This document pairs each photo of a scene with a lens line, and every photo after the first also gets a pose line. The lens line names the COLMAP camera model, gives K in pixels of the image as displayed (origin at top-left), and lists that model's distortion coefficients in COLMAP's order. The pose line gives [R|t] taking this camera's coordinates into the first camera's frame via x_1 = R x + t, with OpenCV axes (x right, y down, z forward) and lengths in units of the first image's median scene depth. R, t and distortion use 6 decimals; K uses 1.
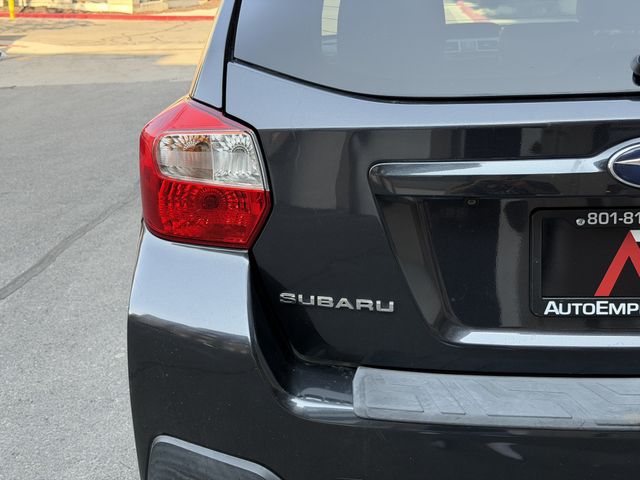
lens RADIAL K [[905.9, 0, 320.0], [0, 905.9, 240.0], [0, 0, 1]] dist [0.147370, -0.081772]
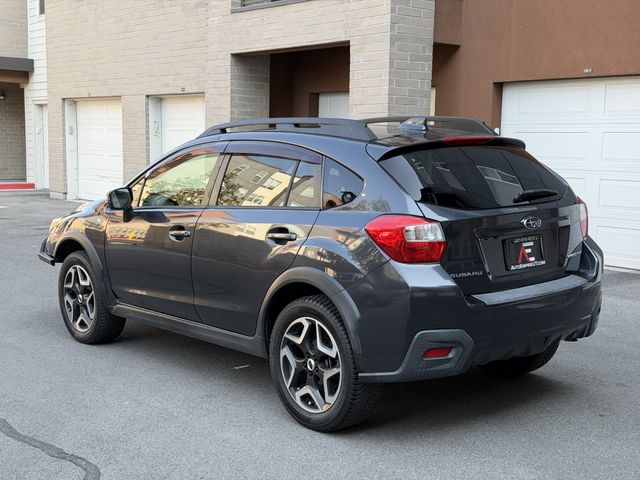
lens RADIAL K [[905.9, 0, 320.0], [0, 905.9, 240.0], [0, 0, 1]] dist [0.147370, -0.081772]
pose [[0.718614, -0.069722, 0.691905, -2.369718], [0.184937, 0.978293, -0.093495, 0.144118], [-0.670367, 0.195146, 0.715909, -0.882045]]
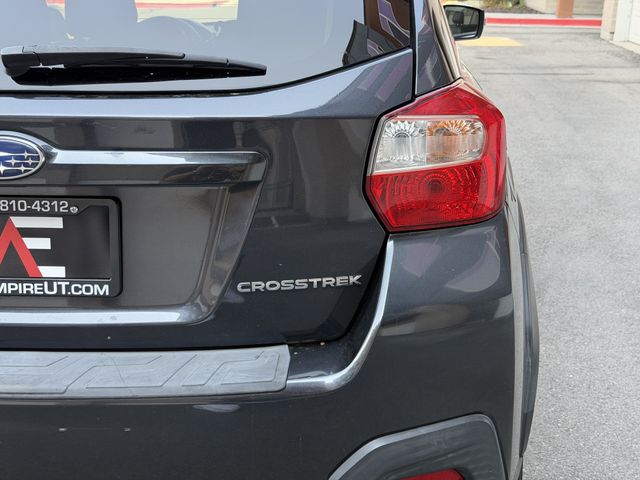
lens RADIAL K [[882.5, 0, 320.0], [0, 882.5, 240.0], [0, 0, 1]] dist [0.134358, -0.008614]
pose [[0.999560, 0.027537, -0.011018, 0.649248], [-0.027355, 0.999492, 0.016330, -0.009426], [0.011463, -0.016021, 0.999806, -0.057995]]
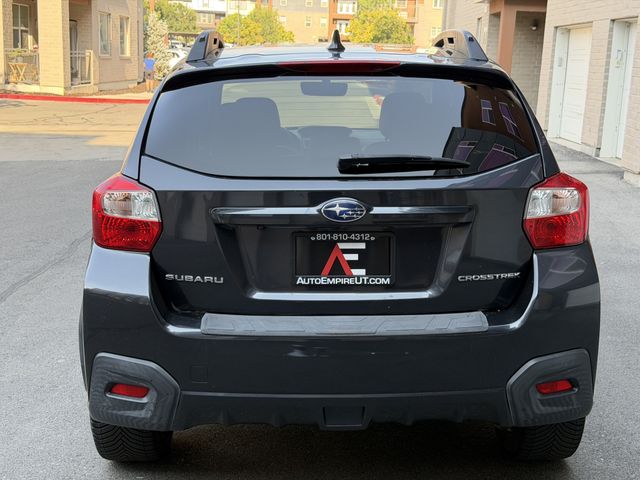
lens RADIAL K [[905.9, 0, 320.0], [0, 905.9, 240.0], [0, 0, 1]] dist [0.147370, -0.081772]
pose [[0.996706, 0.016201, 0.079467, 0.123511], [-0.009138, 0.996039, -0.088452, 0.147635], [-0.080585, 0.087435, 0.992905, -0.923421]]
